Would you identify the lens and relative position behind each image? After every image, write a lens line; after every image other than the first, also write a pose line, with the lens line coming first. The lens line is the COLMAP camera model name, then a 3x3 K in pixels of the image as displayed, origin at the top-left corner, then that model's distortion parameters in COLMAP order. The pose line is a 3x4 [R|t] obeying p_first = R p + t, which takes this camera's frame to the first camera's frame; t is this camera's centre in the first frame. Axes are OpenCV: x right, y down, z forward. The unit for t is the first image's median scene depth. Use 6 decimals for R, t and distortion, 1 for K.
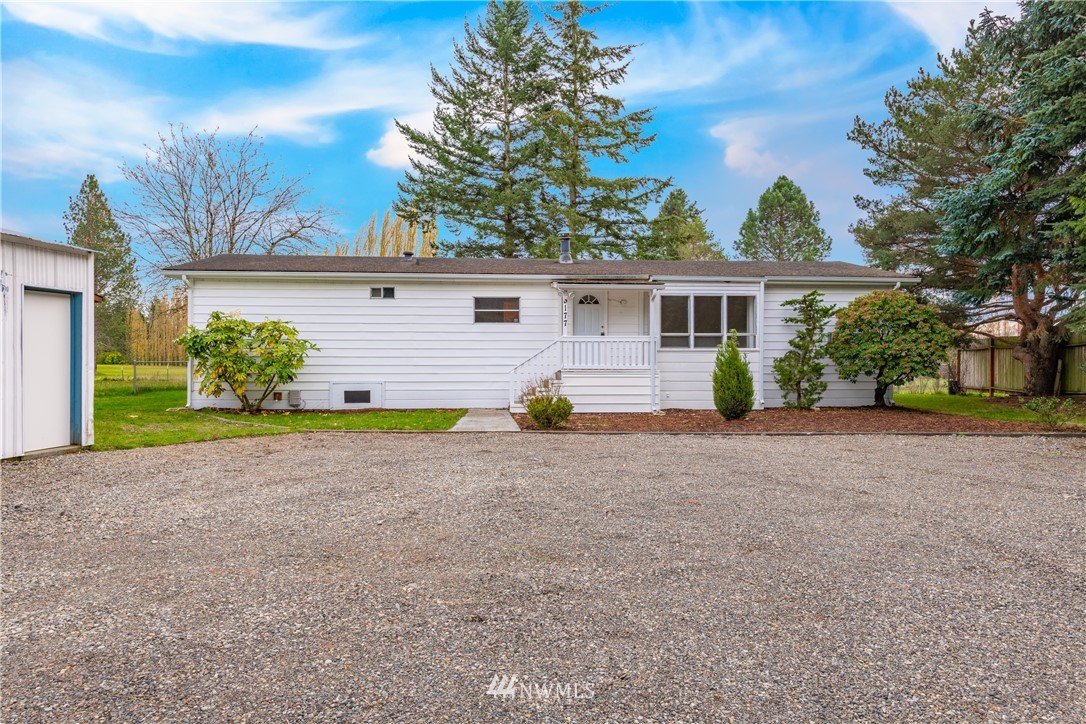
lens RADIAL K [[717.3, 0, 547.2], [0, 717.3, 363.1], [0, 0, 1]] dist [0.010477, -0.001022]
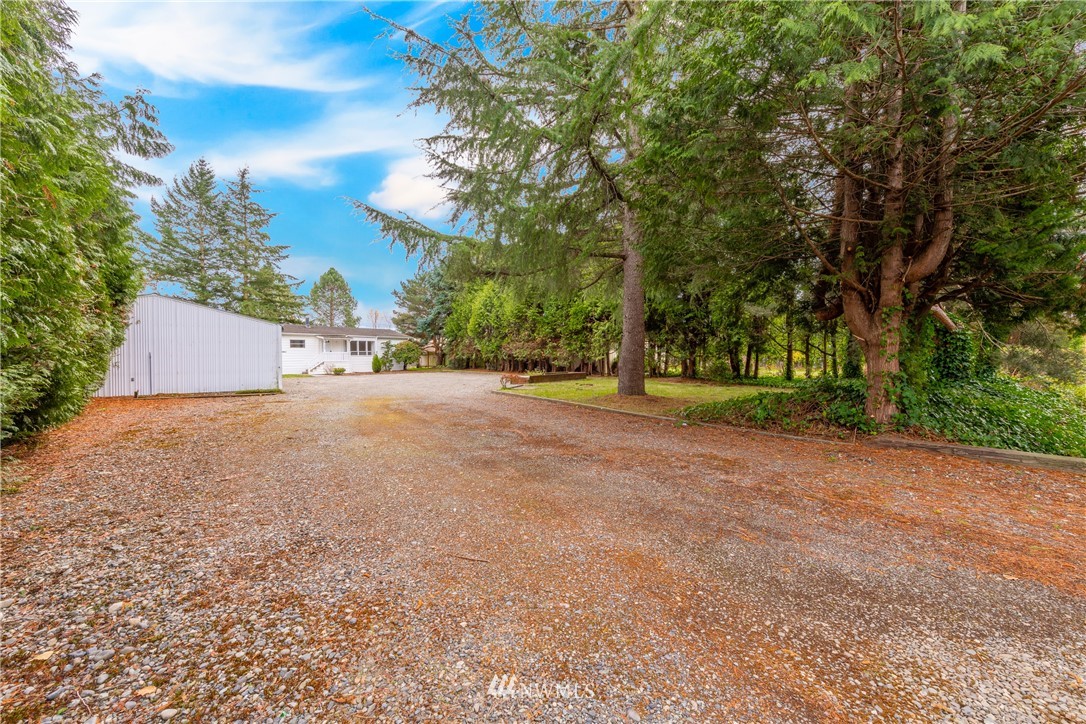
lens RADIAL K [[430.5, 0, 539.3], [0, 430.5, 359.6], [0, 0, 1]] dist [0.001734, 0.000141]
pose [[0.678271, -0.011987, 0.734714, -0.752638], [0.011909, 0.999915, 0.005319, 0.000583], [-0.734715, 0.005142, 0.678356, -1.111012]]
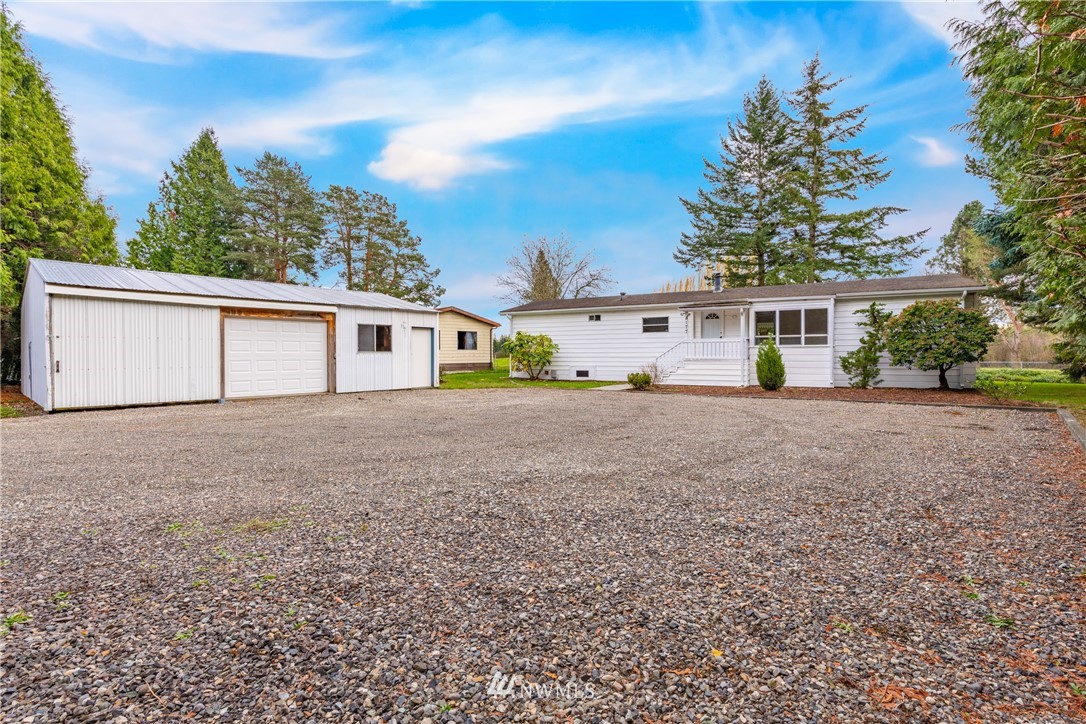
lens RADIAL K [[510.2, 0, 542.6], [0, 510.2, 360.9], [0, 0, 1]] dist [0.009364, -0.000798]
pose [[0.828823, 0.002912, -0.559503, 0.387343], [-0.000153, 0.999988, 0.004979, 0.006472], [0.559510, -0.004041, 0.828813, -0.164446]]
